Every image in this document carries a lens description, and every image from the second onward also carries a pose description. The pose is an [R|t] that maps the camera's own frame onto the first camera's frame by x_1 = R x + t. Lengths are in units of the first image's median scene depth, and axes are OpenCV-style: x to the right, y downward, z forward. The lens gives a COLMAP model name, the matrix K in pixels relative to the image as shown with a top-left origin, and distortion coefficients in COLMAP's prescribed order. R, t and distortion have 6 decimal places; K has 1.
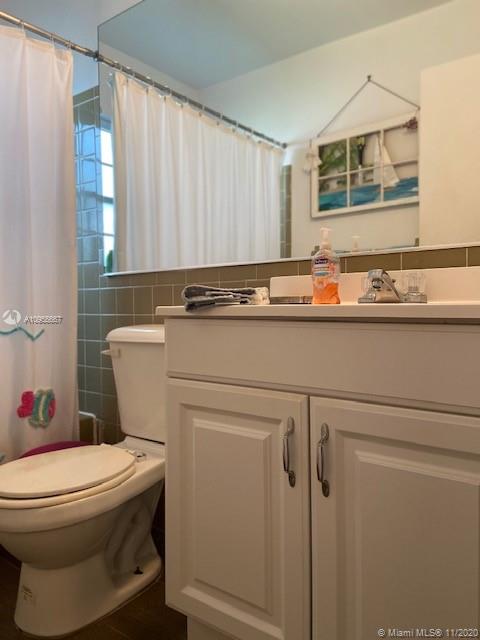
lens RADIAL K [[485.3, 0, 242.5], [0, 485.3, 319.7], [0, 0, 1]] dist [0.116618, -0.144138]
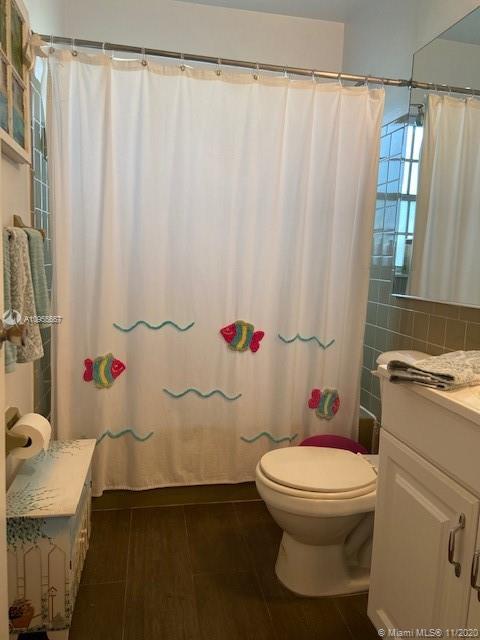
lens RADIAL K [[485.3, 0, 238.9], [0, 485.3, 320.7], [0, 0, 1]] dist [0.116618, -0.144138]
pose [[0.744790, 0.124350, -0.655610, 0.196696], [-0.065109, 0.991338, 0.114063, -0.148855], [0.664115, -0.042267, 0.746435, -0.033104]]
